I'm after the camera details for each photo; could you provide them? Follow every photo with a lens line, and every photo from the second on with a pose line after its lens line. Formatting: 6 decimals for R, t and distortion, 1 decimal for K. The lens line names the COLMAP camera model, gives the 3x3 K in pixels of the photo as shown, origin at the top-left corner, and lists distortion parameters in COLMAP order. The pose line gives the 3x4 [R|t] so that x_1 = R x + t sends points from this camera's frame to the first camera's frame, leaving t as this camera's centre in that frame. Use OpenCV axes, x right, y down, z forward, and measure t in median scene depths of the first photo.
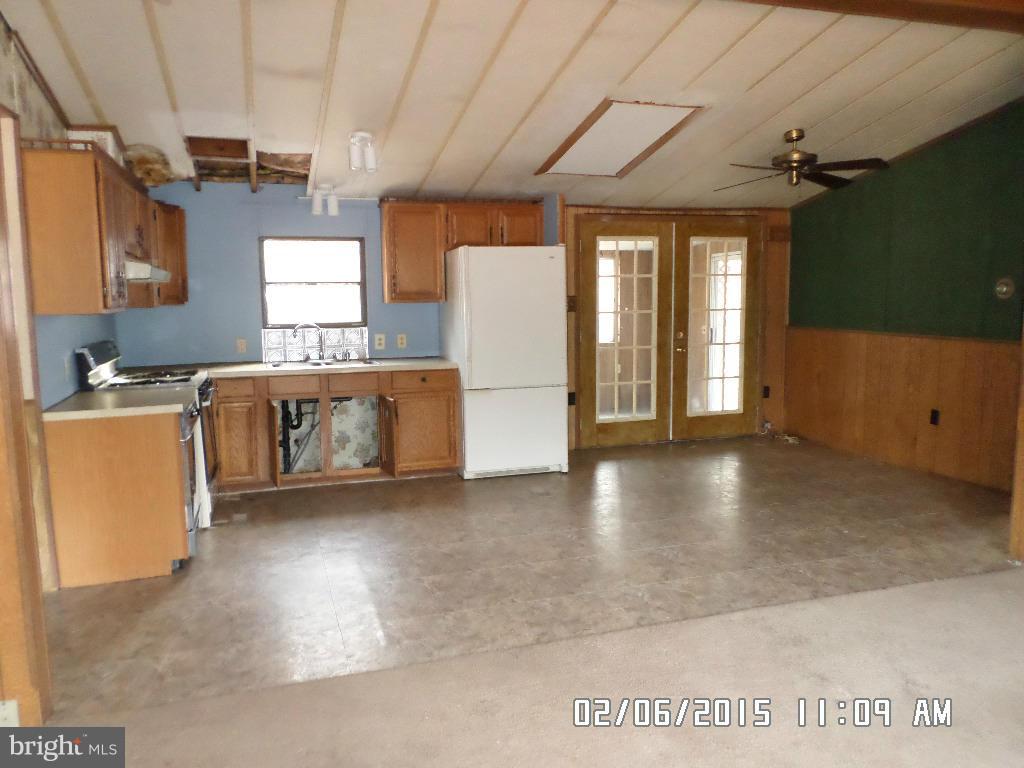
lens RADIAL K [[767.7, 0, 490.9], [0, 767.7, 383.4], [0, 0, 1]] dist [-0.041825, 0.001387]
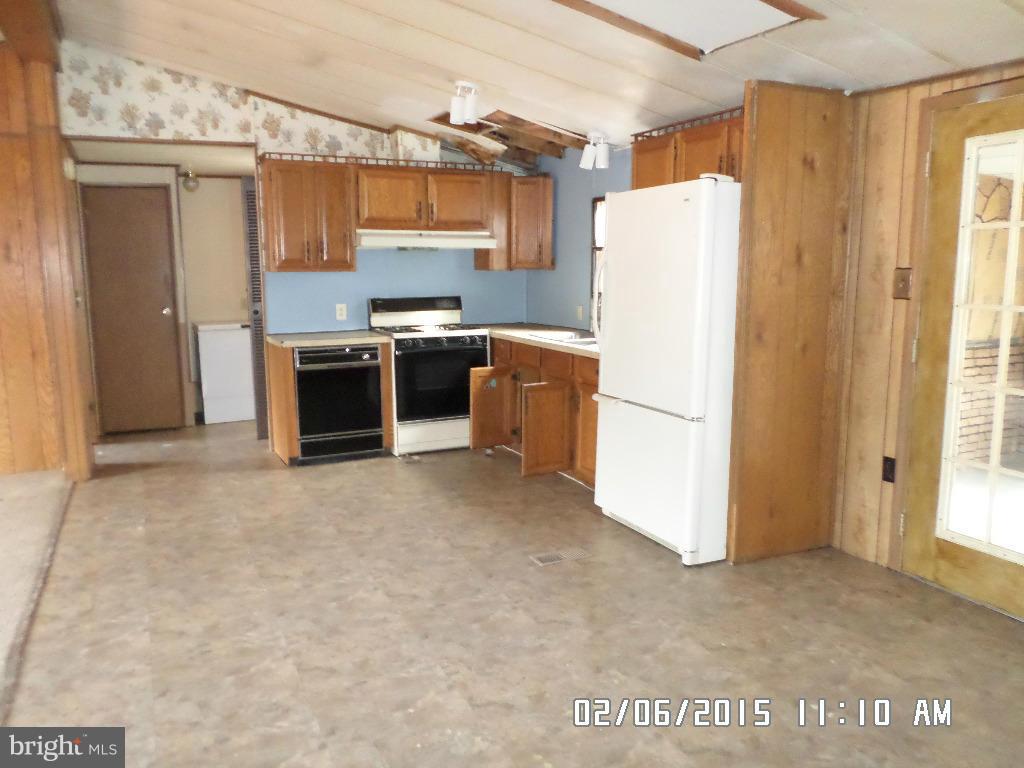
lens RADIAL K [[769.2, 0, 512.0], [0, 769.2, 384.0], [0, 0, 1]] dist [-0.002744, 0.000261]
pose [[0.160517, 0.166219, -0.972936, 0.702524], [-0.113132, 0.982320, 0.149158, -0.106920], [0.980528, 0.086128, 0.176484, 0.827173]]
